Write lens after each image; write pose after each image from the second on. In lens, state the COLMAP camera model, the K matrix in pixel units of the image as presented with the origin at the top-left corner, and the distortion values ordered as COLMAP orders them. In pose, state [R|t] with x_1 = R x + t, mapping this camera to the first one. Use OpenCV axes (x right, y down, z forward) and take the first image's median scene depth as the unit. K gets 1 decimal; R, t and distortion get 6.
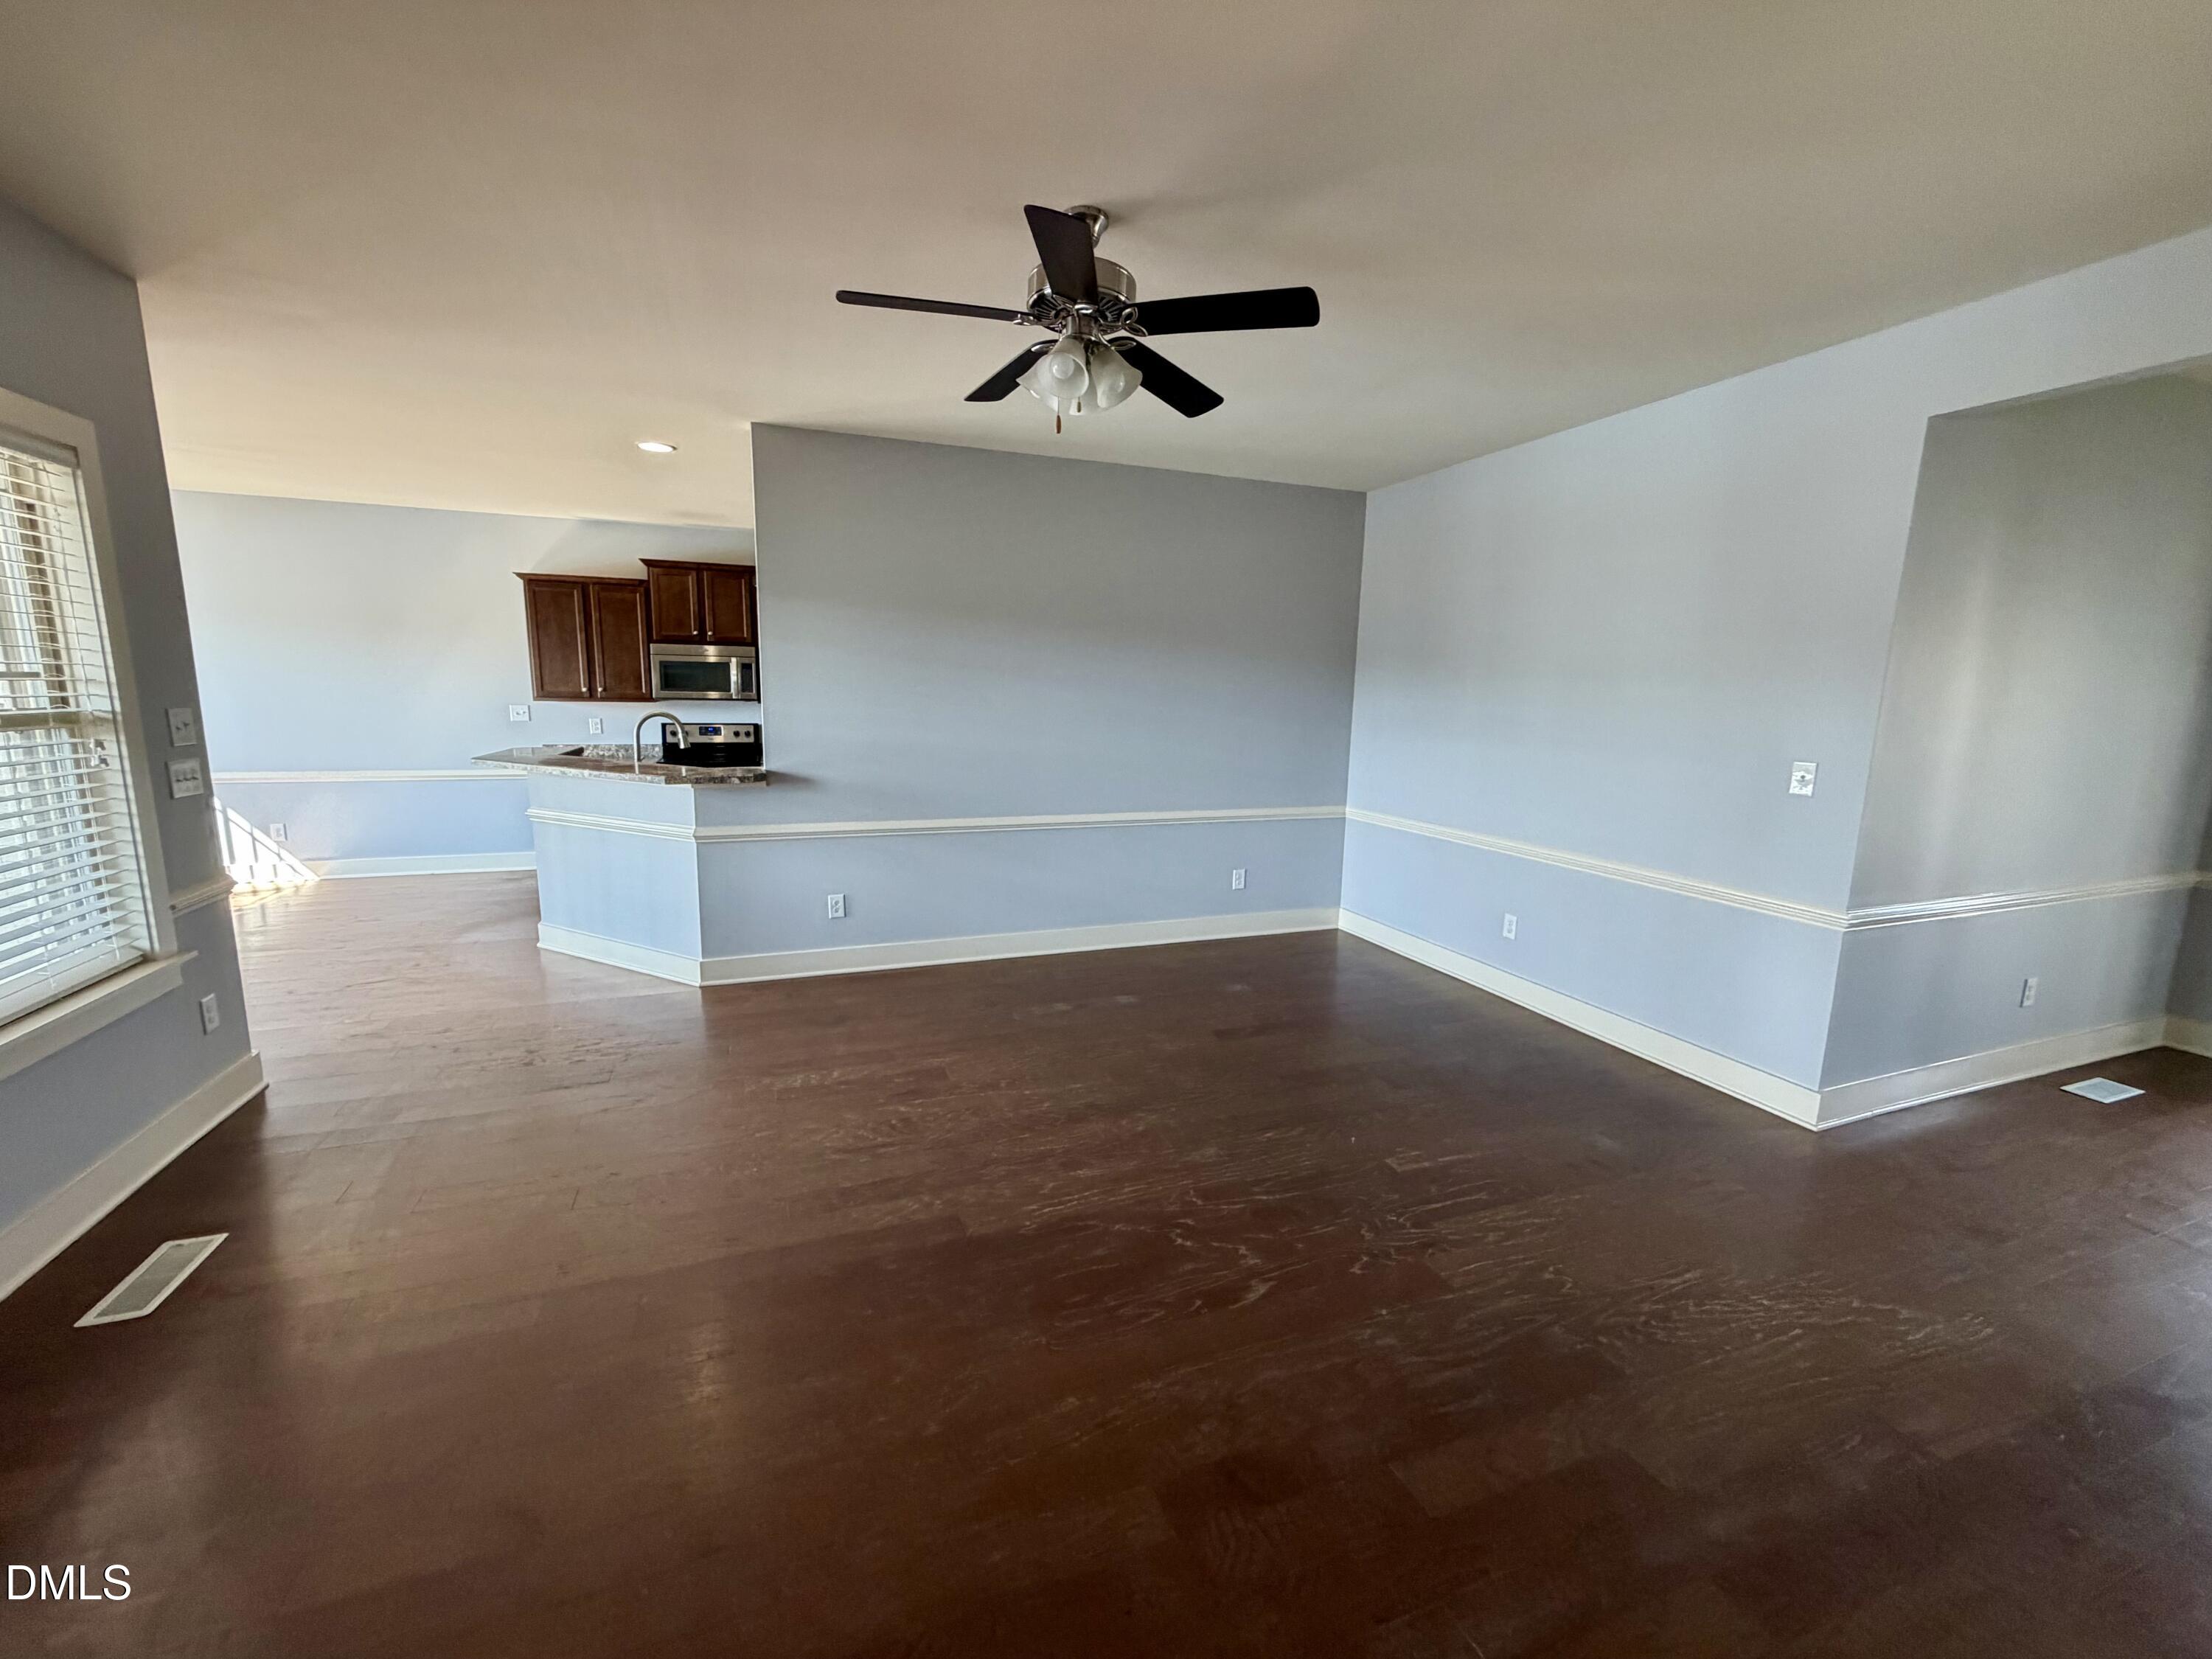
lens RADIAL K [[884.8, 0, 1095.8], [0, 884.8, 830.4], [0, 0, 1]] dist [0.000305, -0.000251]
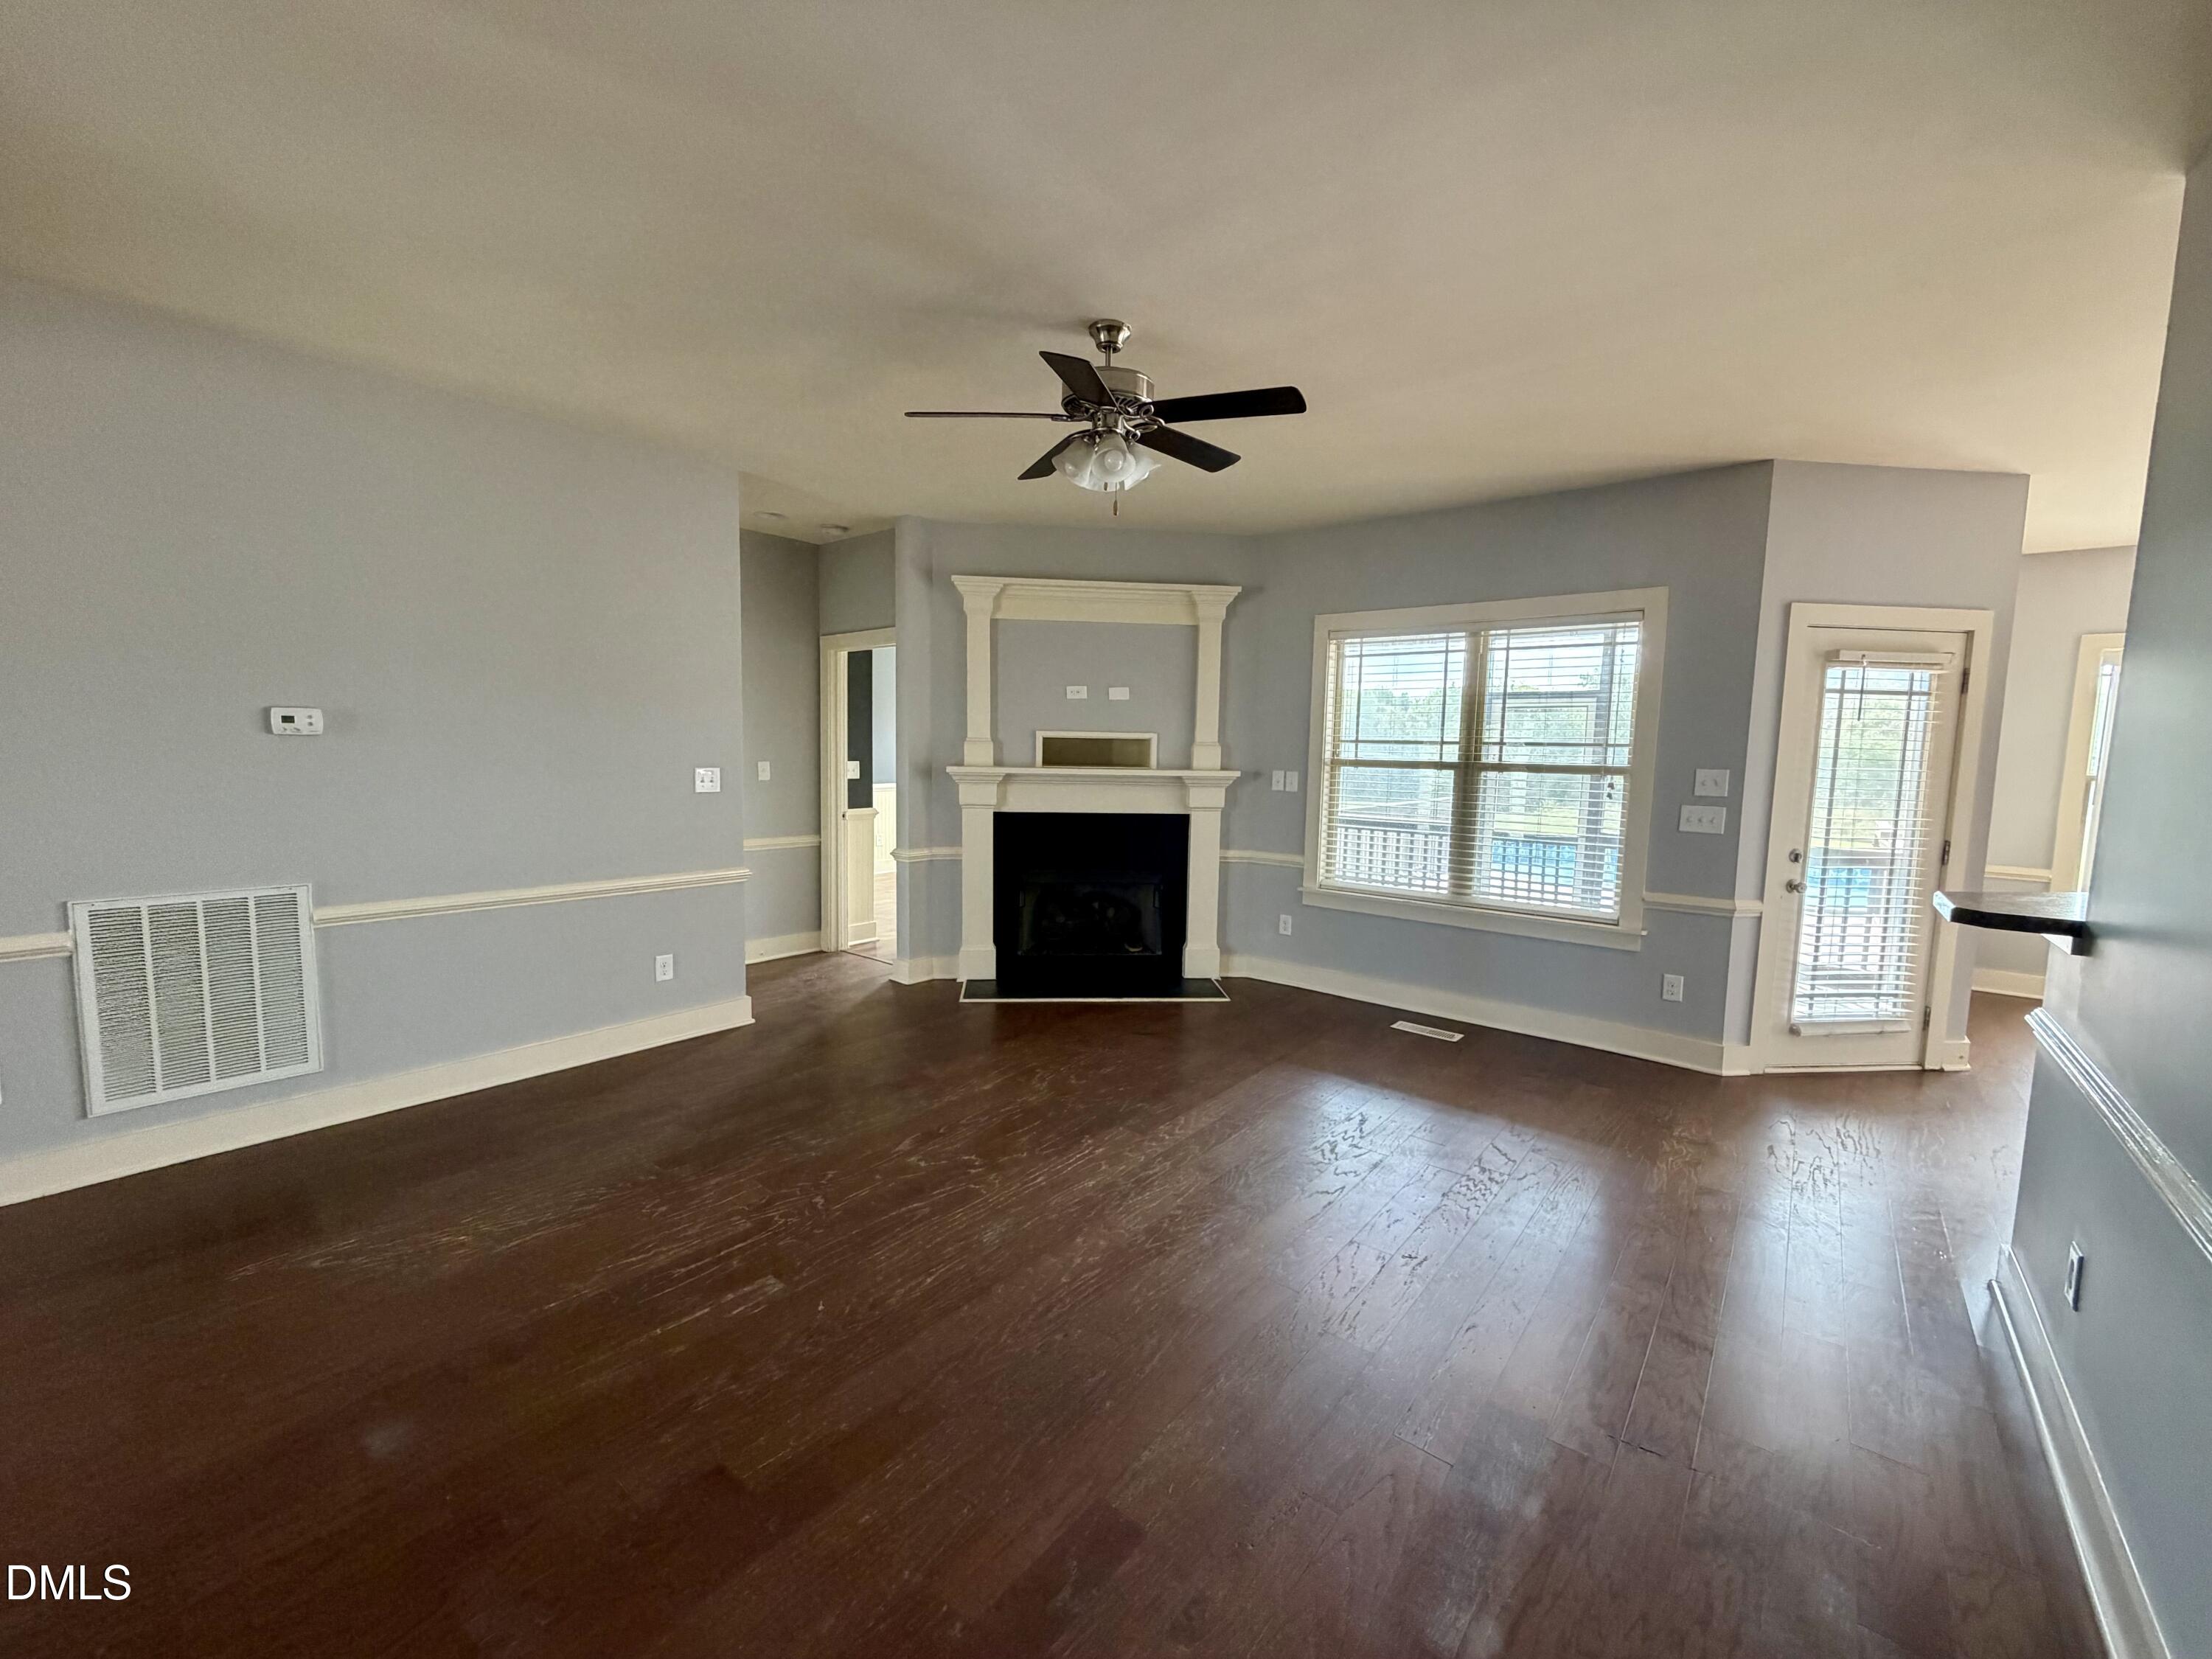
lens RADIAL K [[884.8, 0, 1095.8], [0, 884.8, 830.4], [0, 0, 1]] dist [0.000305, -0.000251]
pose [[-0.867243, 0.011294, -0.497757, 0.482457], [-0.116132, 0.967578, 0.224290, -0.245540], [0.484152, 0.252320, -0.837814, 1.727768]]
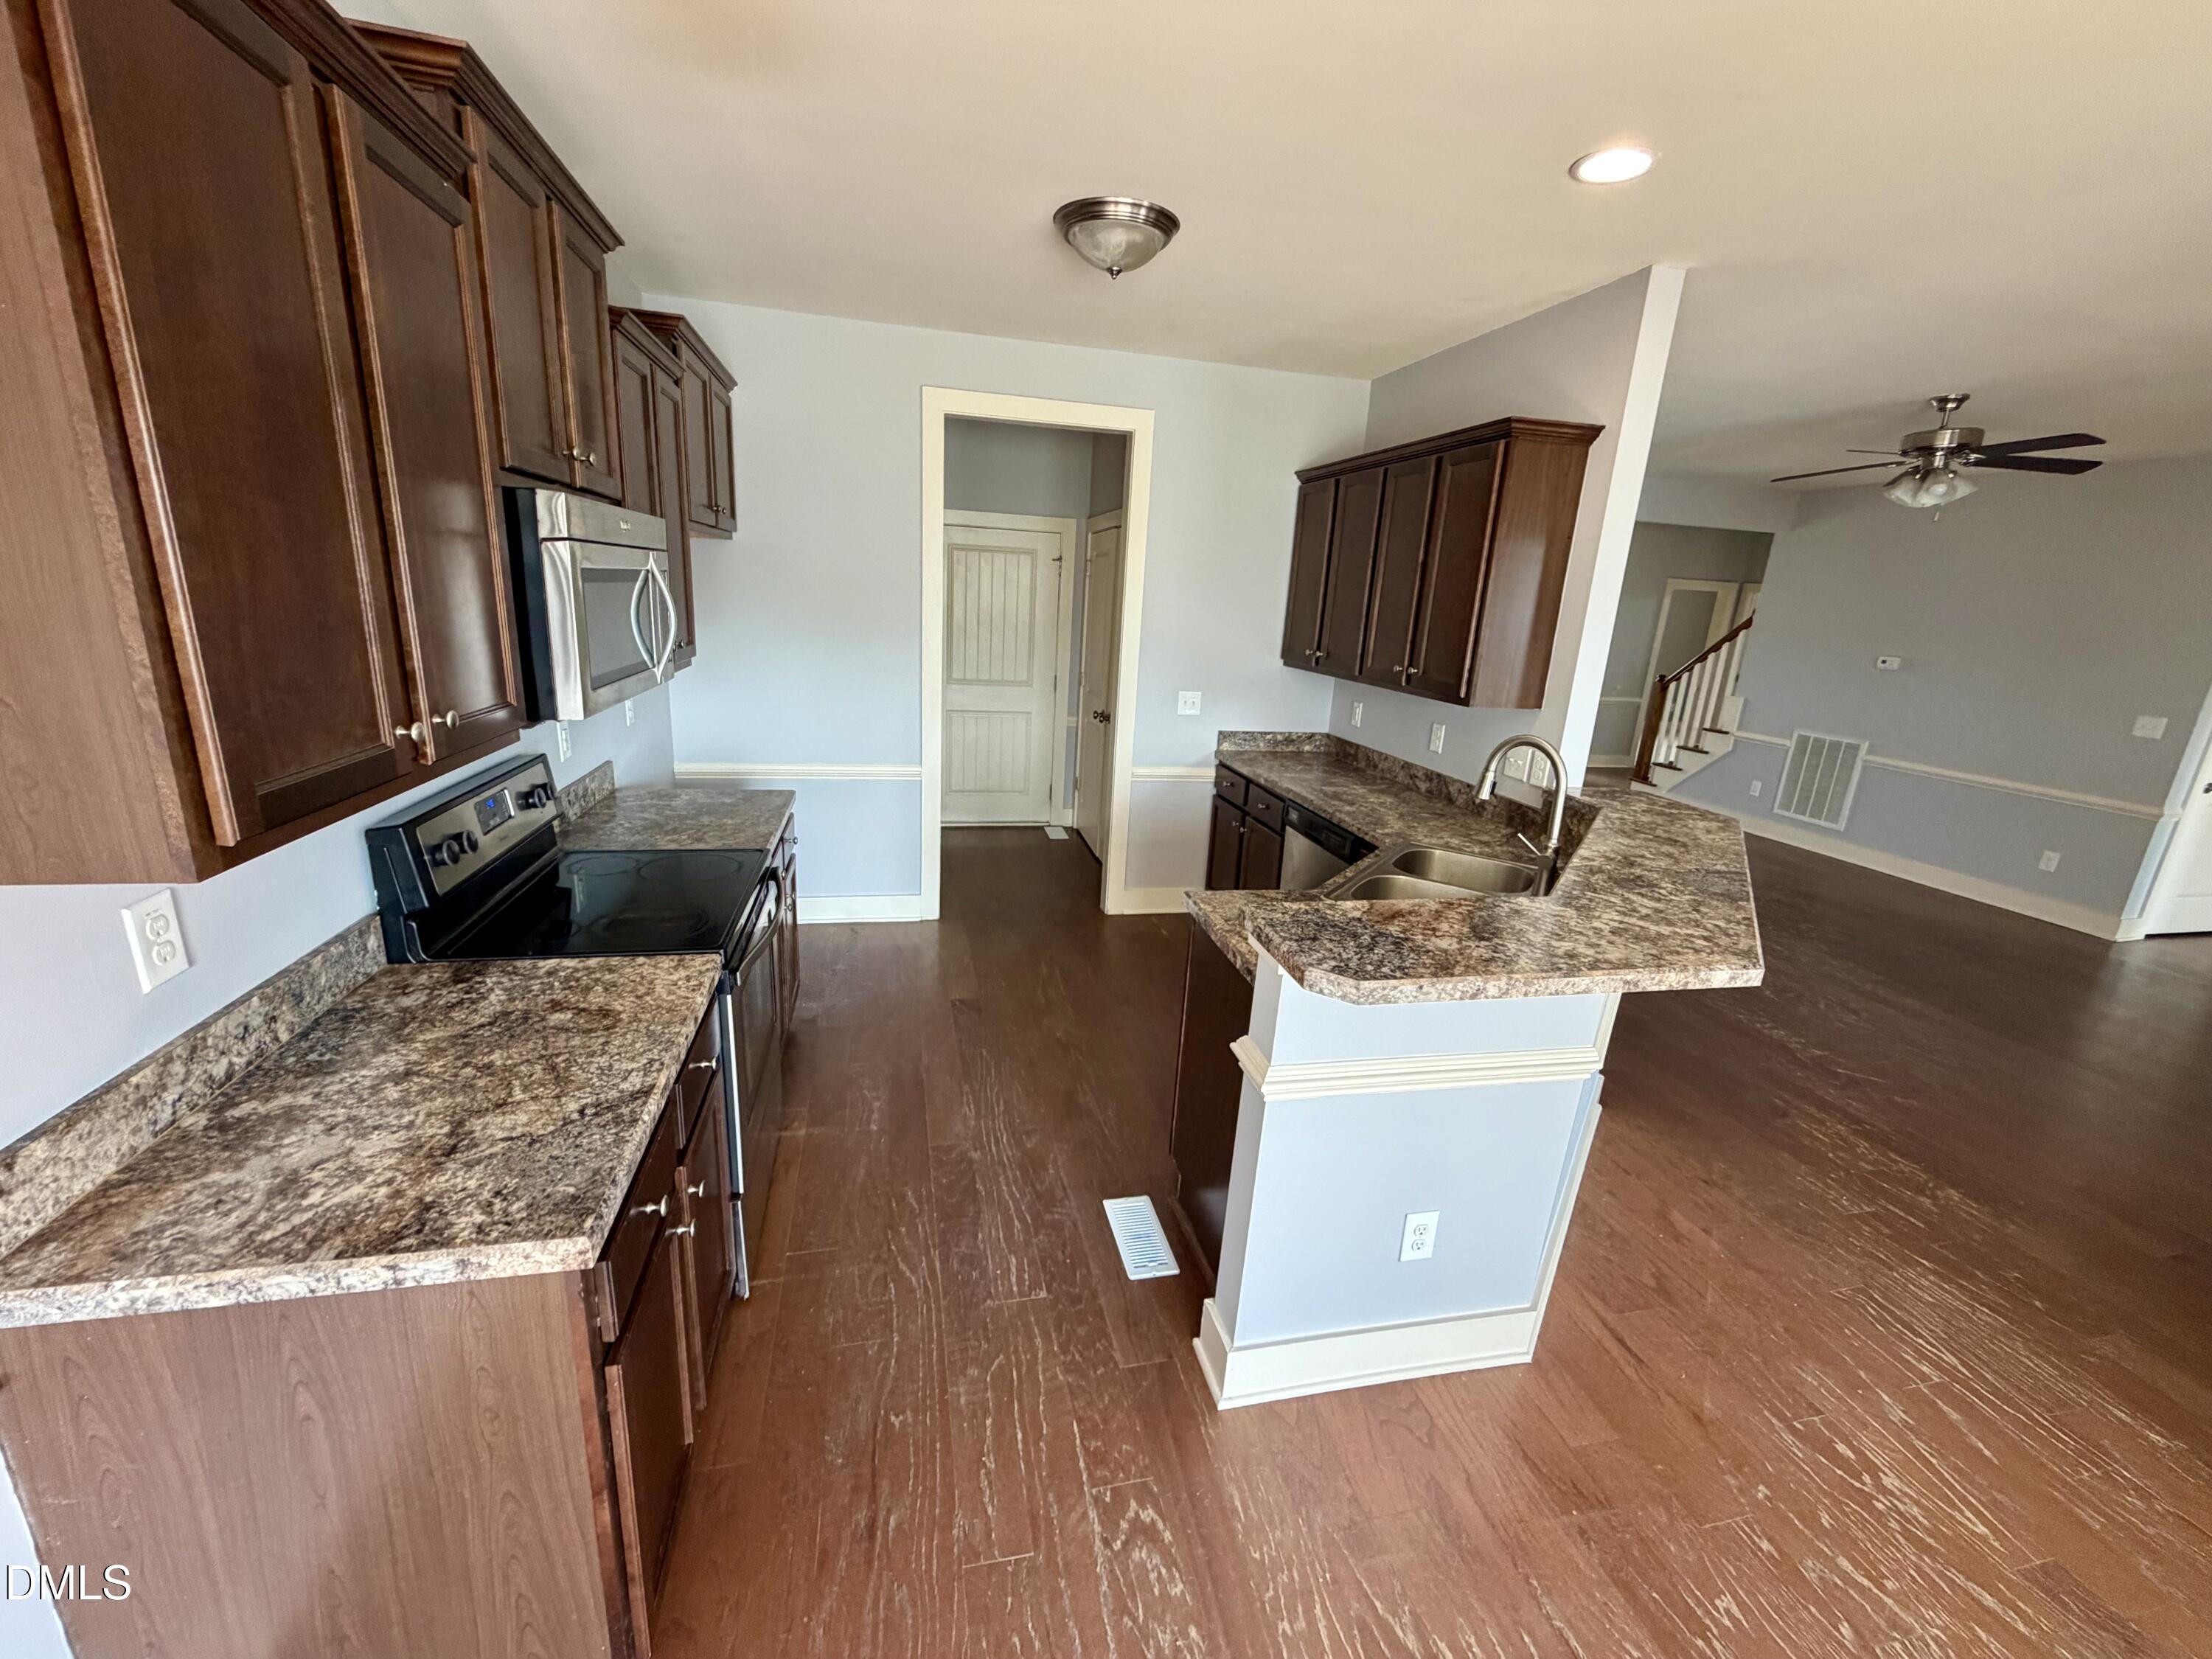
lens RADIAL K [[884.8, 0, 1095.8], [0, 884.8, 830.4], [0, 0, 1]] dist [0.000305, -0.000251]
pose [[0.171171, -0.265469, 0.948803, -1.730640], [0.115772, 0.961763, 0.248210, -0.395380], [-0.978416, 0.067359, 0.195360, 1.861522]]
